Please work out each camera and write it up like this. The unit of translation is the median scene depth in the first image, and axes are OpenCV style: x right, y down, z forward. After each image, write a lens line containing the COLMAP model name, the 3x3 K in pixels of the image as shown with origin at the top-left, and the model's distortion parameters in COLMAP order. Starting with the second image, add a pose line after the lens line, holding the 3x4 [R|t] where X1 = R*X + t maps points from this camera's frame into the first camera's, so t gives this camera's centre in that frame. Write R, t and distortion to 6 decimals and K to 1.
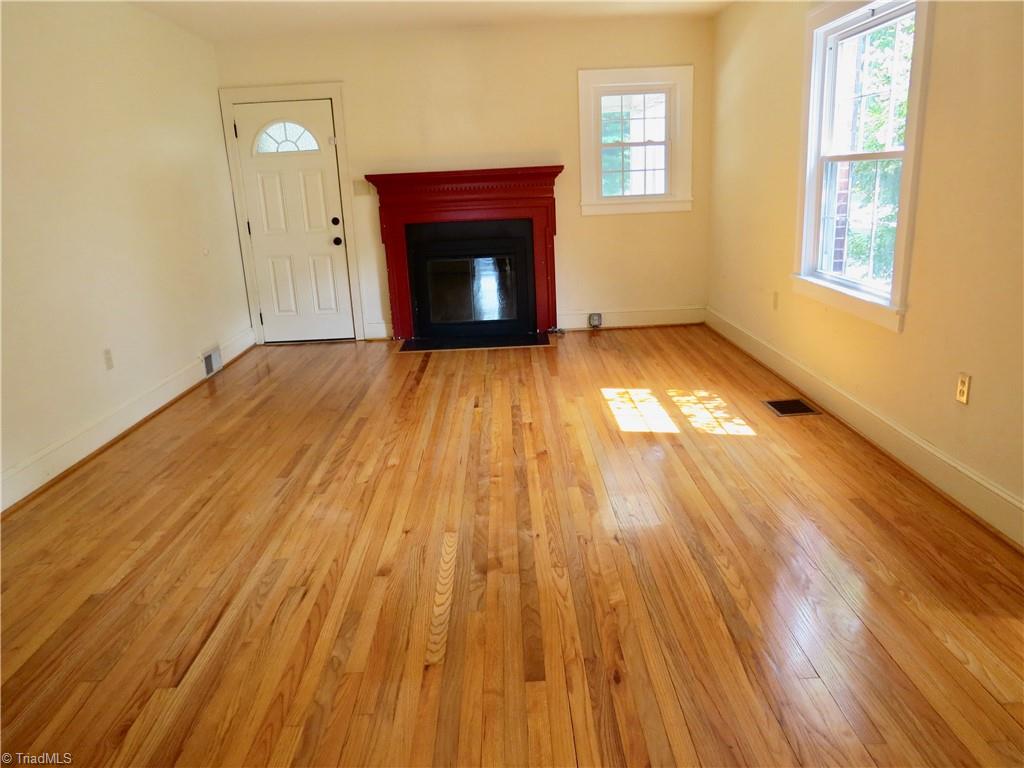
lens RADIAL K [[731.0, 0, 516.5], [0, 731.0, 386.7], [0, 0, 1]] dist [-0.022547, 0.002721]
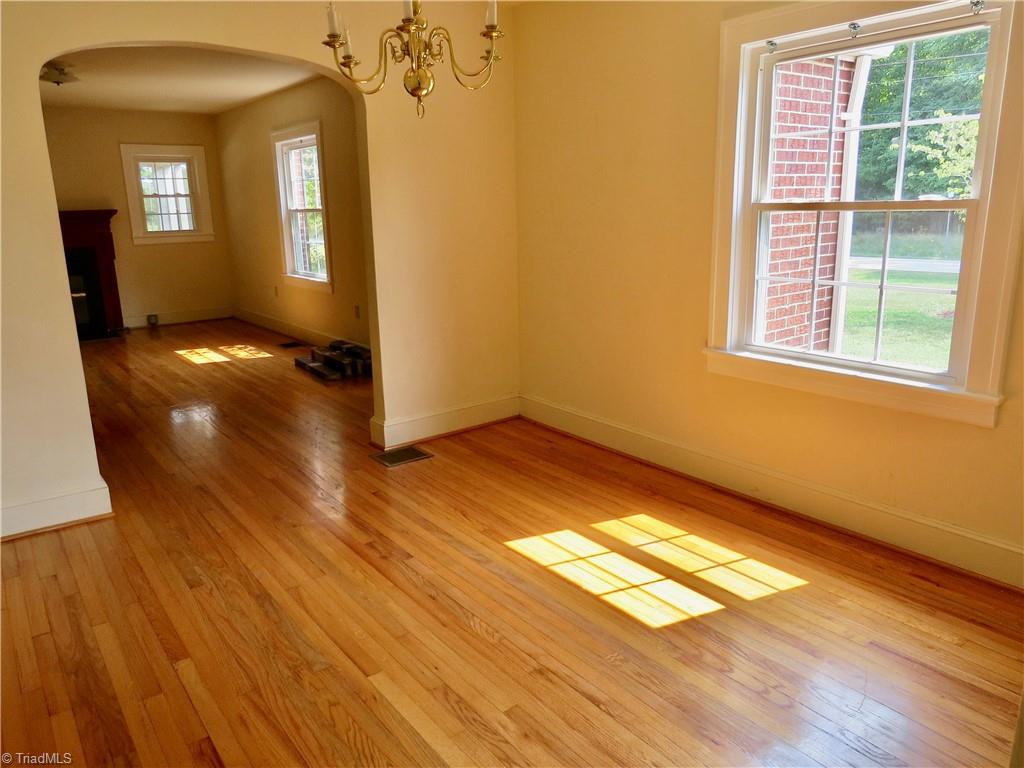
lens RADIAL K [[731.0, 0, 515.1], [0, 731.0, 380.3], [0, 0, 1]] dist [-0.022547, 0.002721]
pose [[0.803054, -0.114467, 0.584810, -0.176132], [0.148008, 0.988939, -0.009675, 0.151884], [-0.577233, 0.094326, 0.811113, -0.556664]]
